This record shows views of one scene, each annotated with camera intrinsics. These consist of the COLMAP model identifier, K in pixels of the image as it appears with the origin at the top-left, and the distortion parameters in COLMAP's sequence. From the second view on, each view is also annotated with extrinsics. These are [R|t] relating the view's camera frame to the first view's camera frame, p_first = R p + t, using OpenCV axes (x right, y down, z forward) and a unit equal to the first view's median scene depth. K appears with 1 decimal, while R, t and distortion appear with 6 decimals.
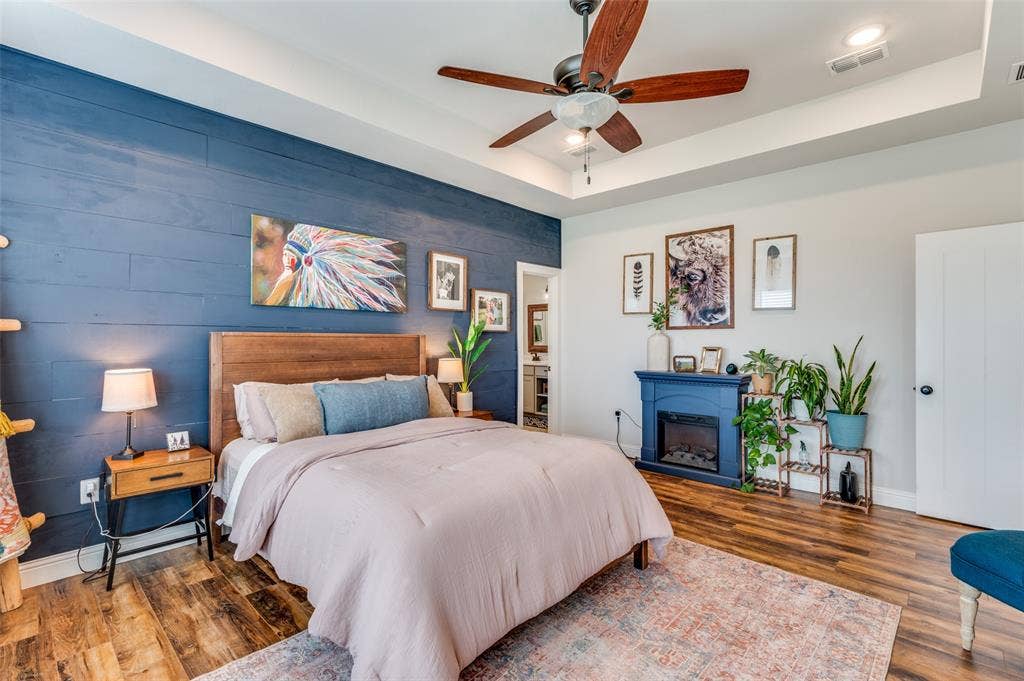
lens RADIAL K [[467.2, 0, 514.6], [0, 467.2, 332.4], [0, 0, 1]] dist [-0.001237, 0.000014]
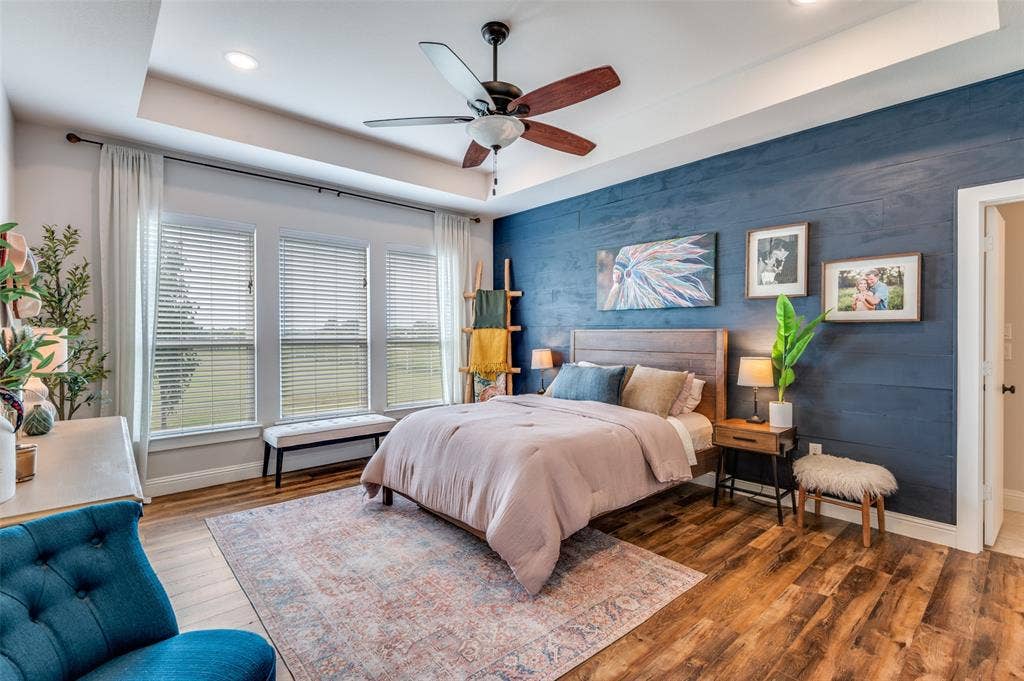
lens RADIAL K [[467.2, 0, 514.6], [0, 467.2, 332.4], [0, 0, 1]] dist [-0.001237, 0.000014]
pose [[-0.090909, -0.005422, -0.995844, 0.708810], [0.014795, 0.999867, -0.006794, 0.011501], [0.995749, -0.015352, -0.090817, 0.641457]]
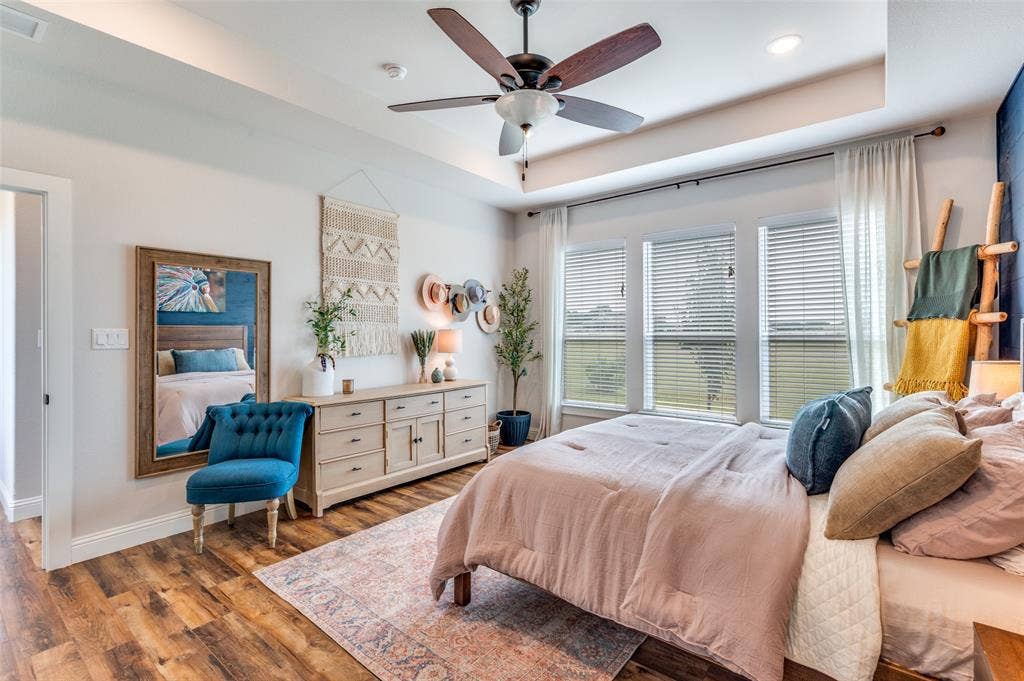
lens RADIAL K [[467.2, 0, 514.6], [0, 467.2, 332.4], [0, 0, 1]] dist [-0.001237, 0.000014]
pose [[-0.996976, 0.007884, -0.077312, 0.143953], [0.009054, 0.999850, -0.014799, 0.016009], [0.077184, -0.015454, -0.996897, 1.126527]]
